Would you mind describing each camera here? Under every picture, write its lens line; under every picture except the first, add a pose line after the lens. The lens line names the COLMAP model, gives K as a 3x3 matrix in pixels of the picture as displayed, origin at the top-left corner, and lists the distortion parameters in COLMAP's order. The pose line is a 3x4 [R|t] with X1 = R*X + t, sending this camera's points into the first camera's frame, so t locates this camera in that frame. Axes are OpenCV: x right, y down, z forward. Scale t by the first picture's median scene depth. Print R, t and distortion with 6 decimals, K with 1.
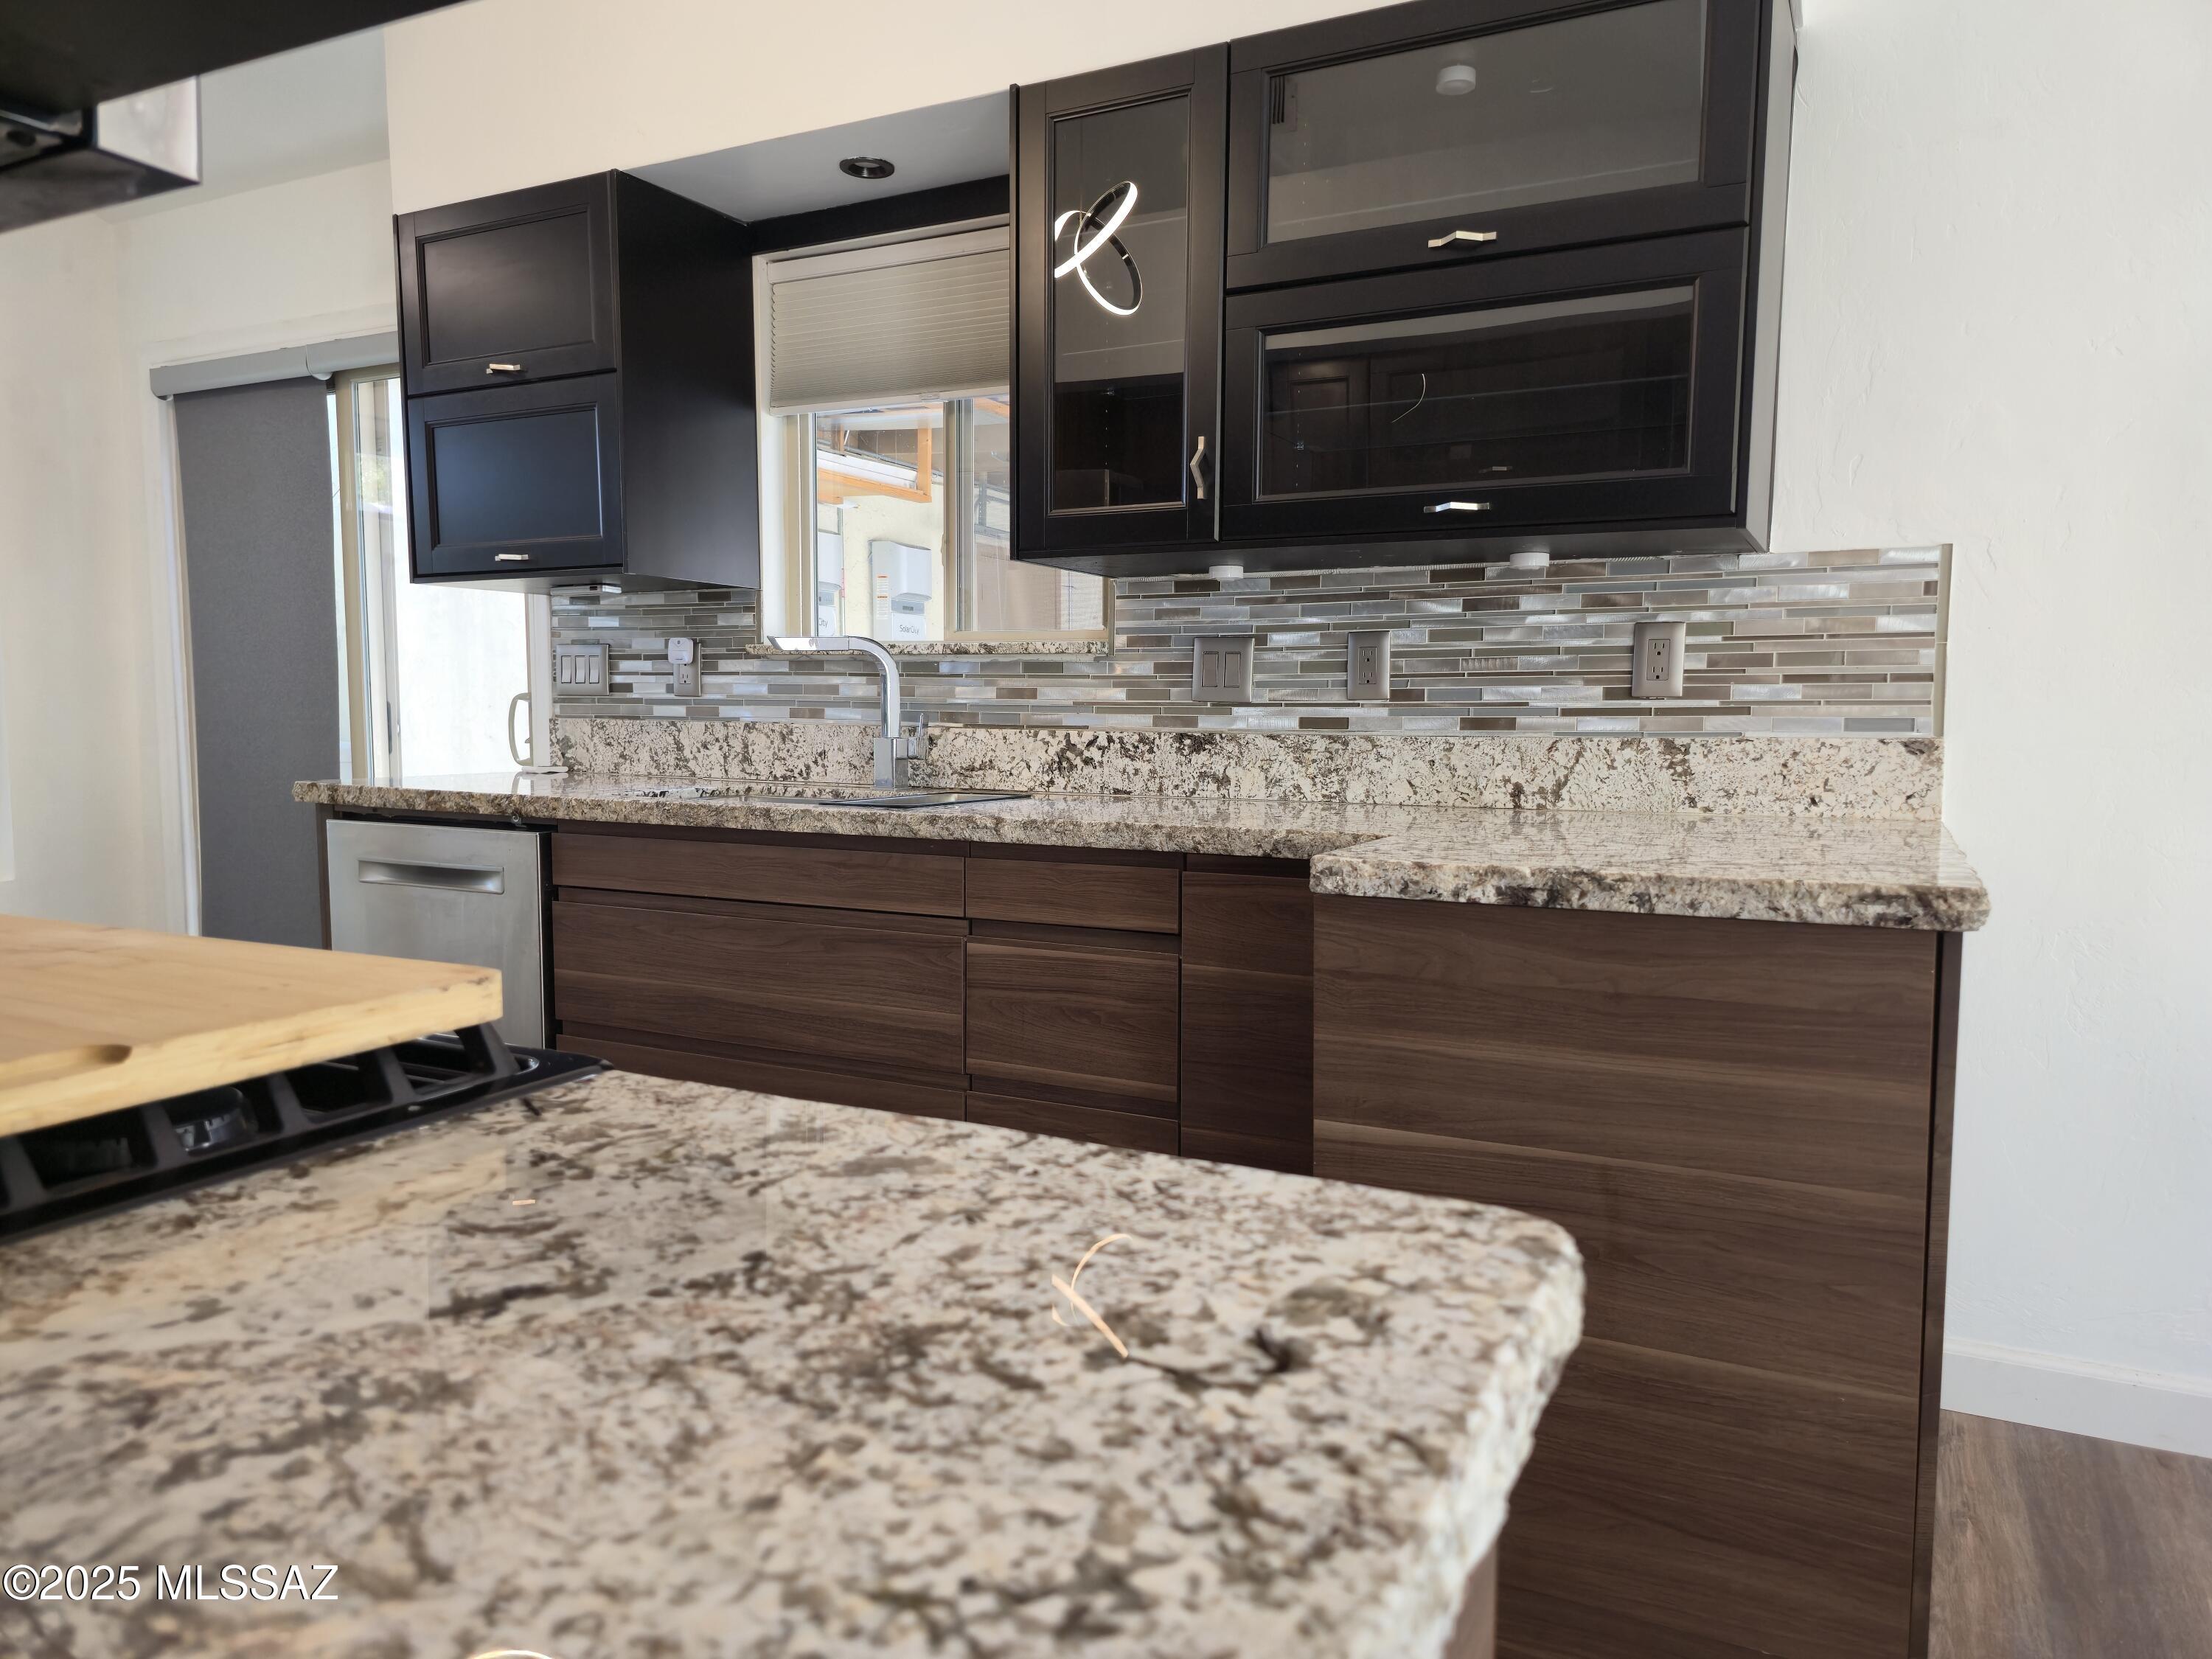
lens RADIAL K [[1456.4, 0, 1112.7], [0, 1456.4, 839.2], [0, 0, 1]] dist [0.078220, -0.080230]
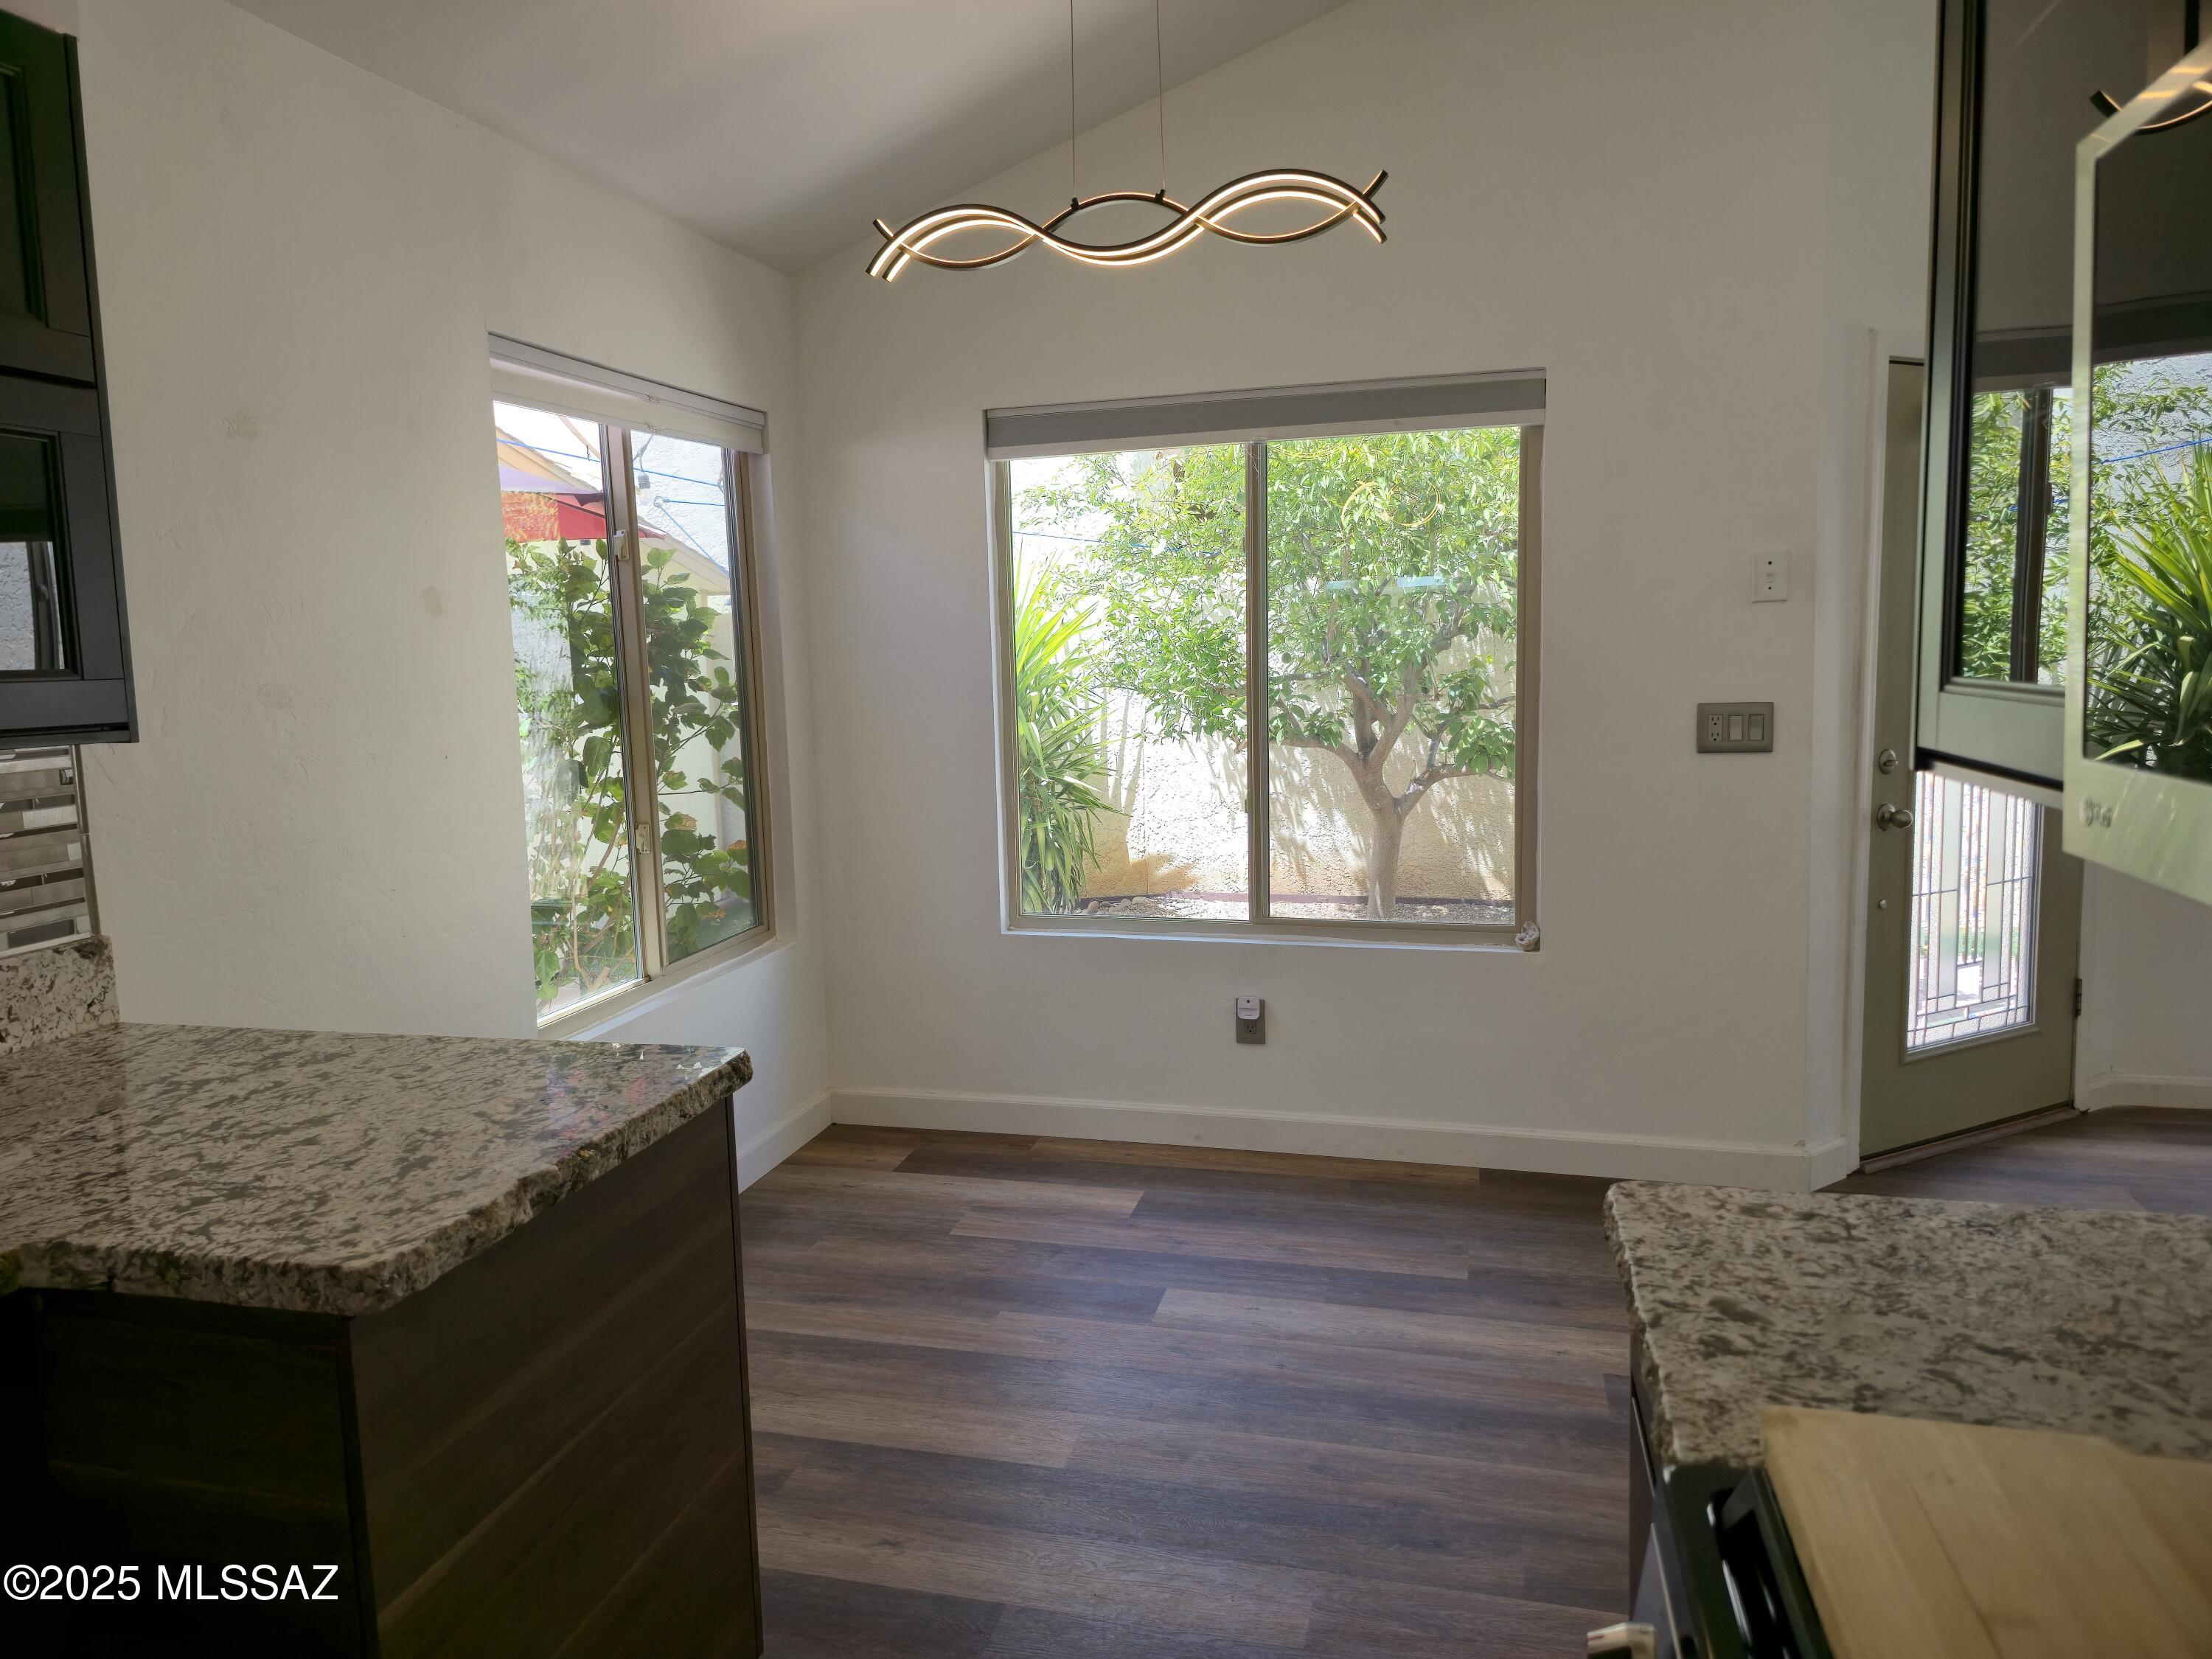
lens RADIAL K [[1464.1, 0, 1106.9], [0, 1464.1, 799.5], [0, 0, 1]] dist [0.057022, -0.052089]
pose [[-0.220398, -0.103800, 0.969871, -0.431273], [0.112352, 0.985002, 0.130950, -0.185371], [-0.968918, 0.137828, -0.205431, 0.519979]]
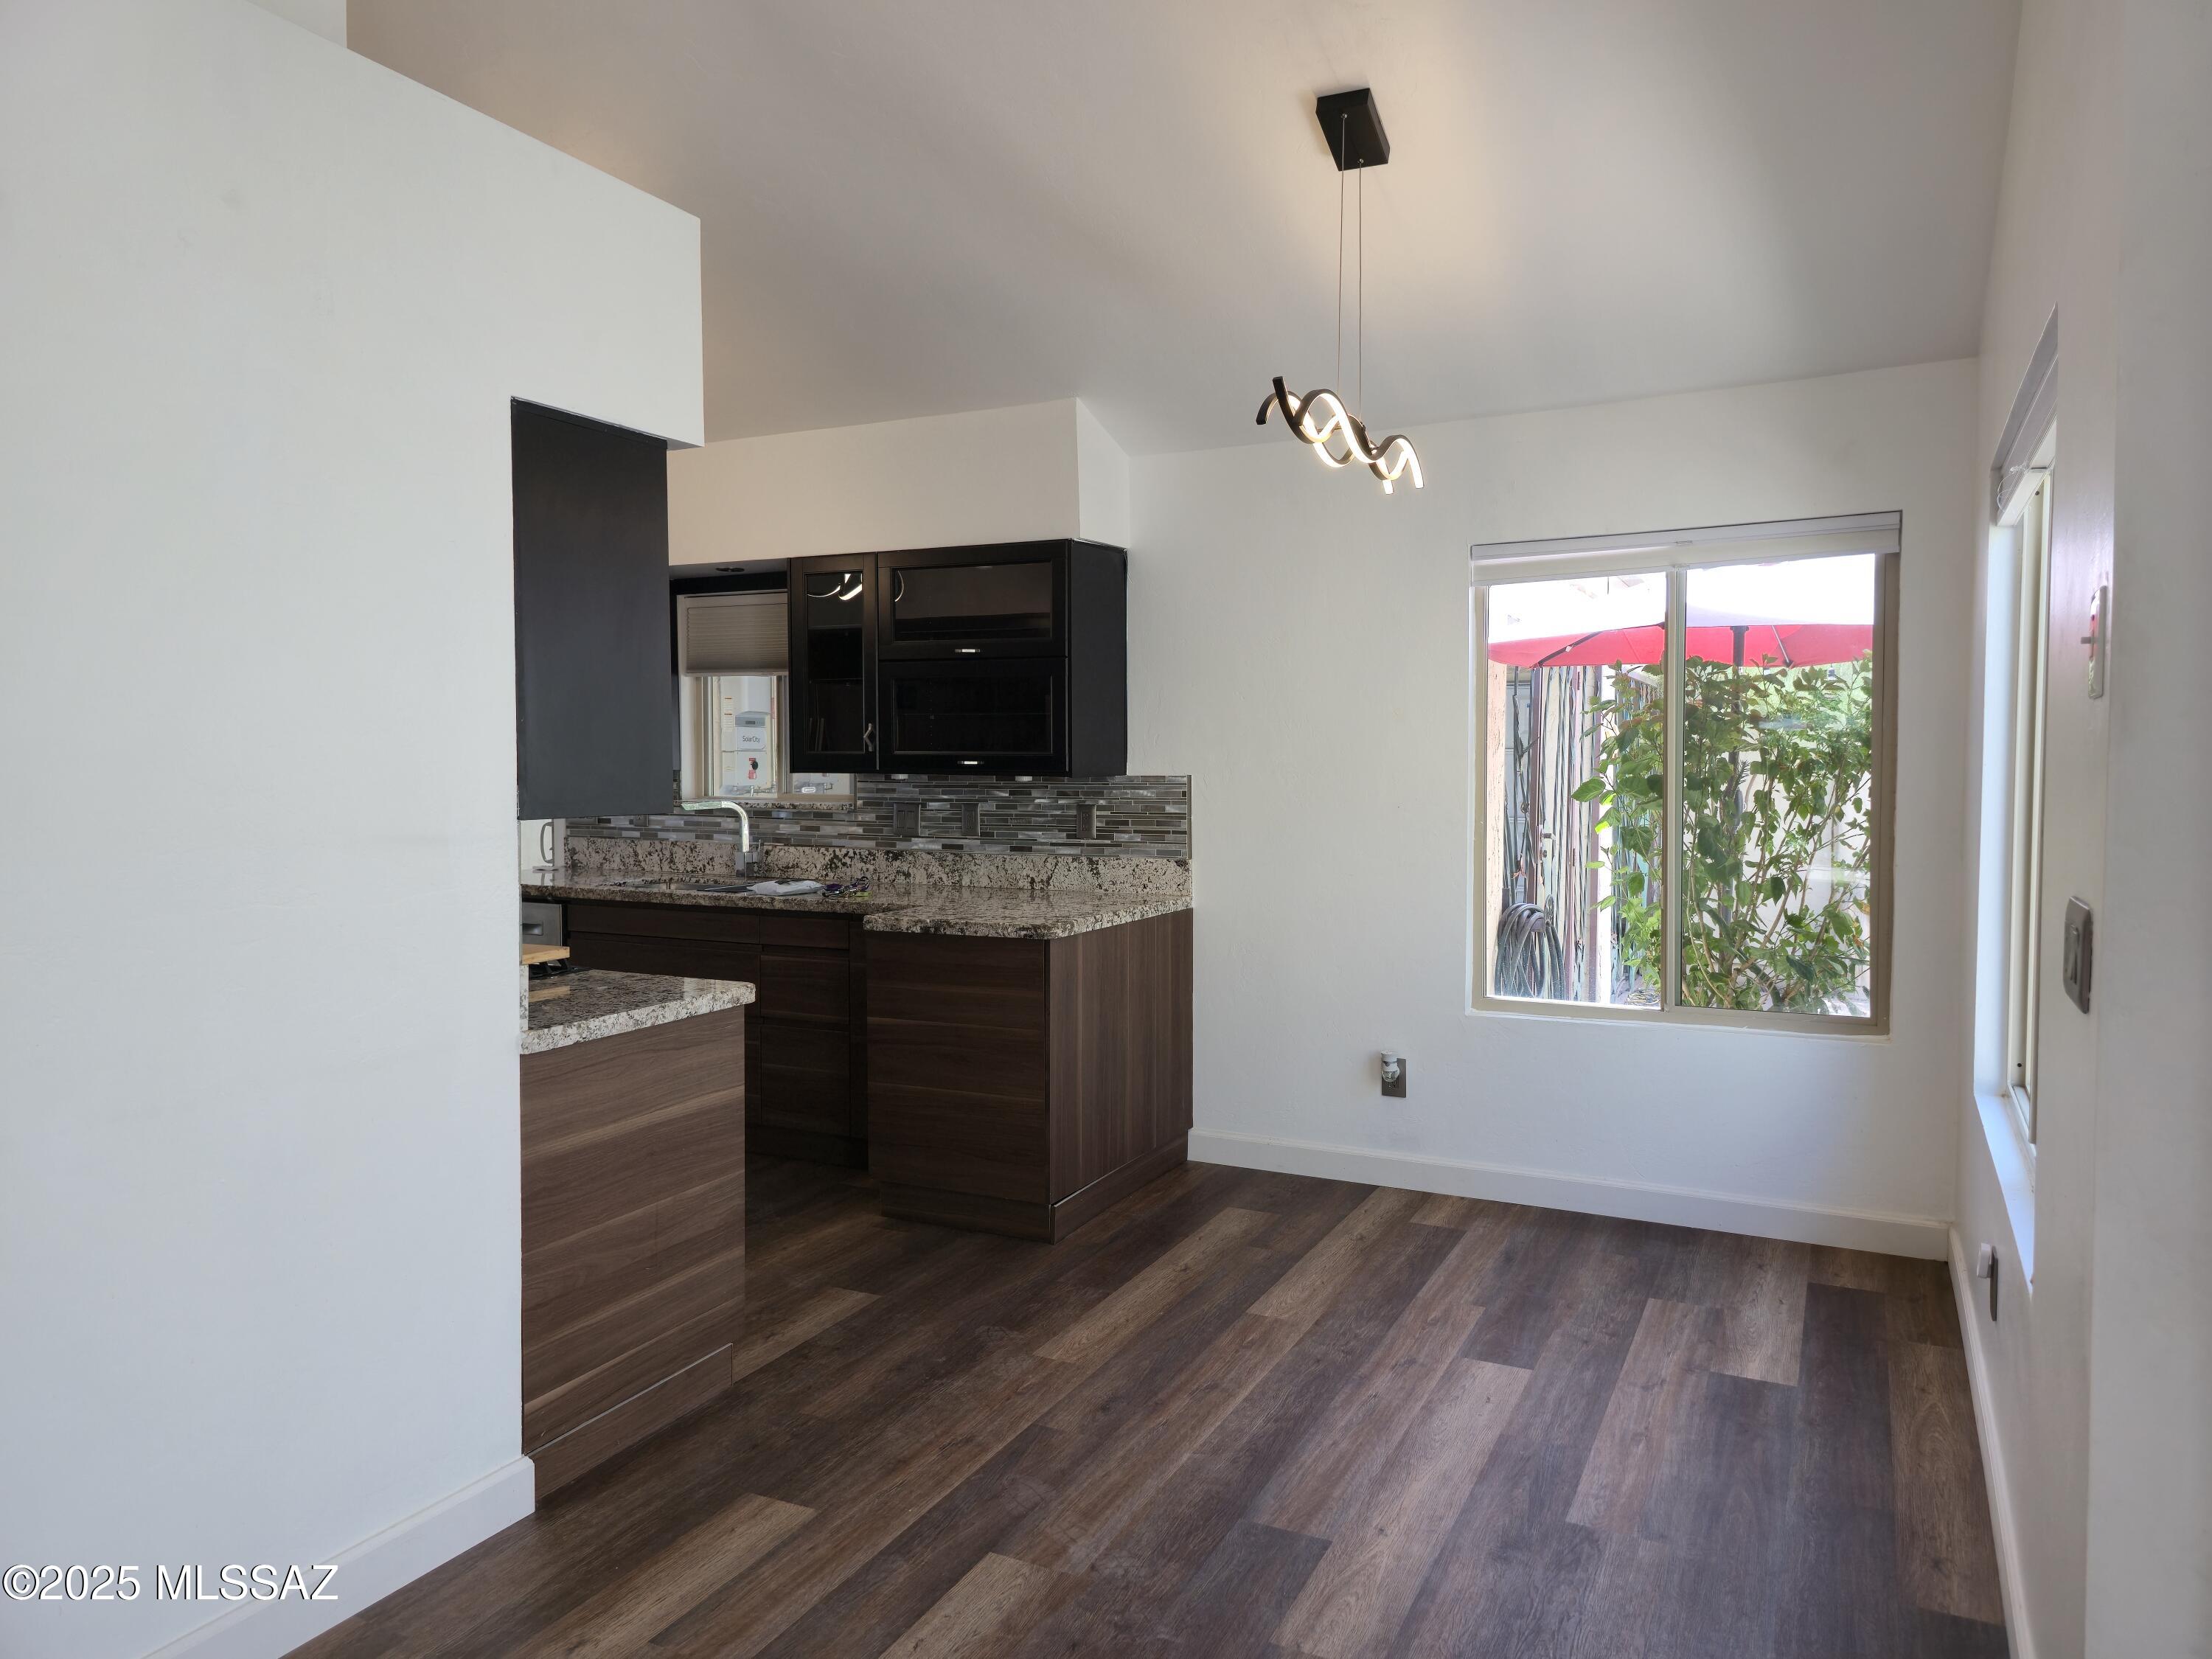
lens RADIAL K [[1460.6, 0, 1120.6], [0, 1460.6, 815.9], [0, 0, 1]] dist [0.074509, -0.079647]
pose [[0.999940, -0.006767, 0.008626, 0.396158], [0.007156, 0.998918, -0.045947, -0.030012], [-0.008306, 0.046006, 0.998907, -1.135118]]
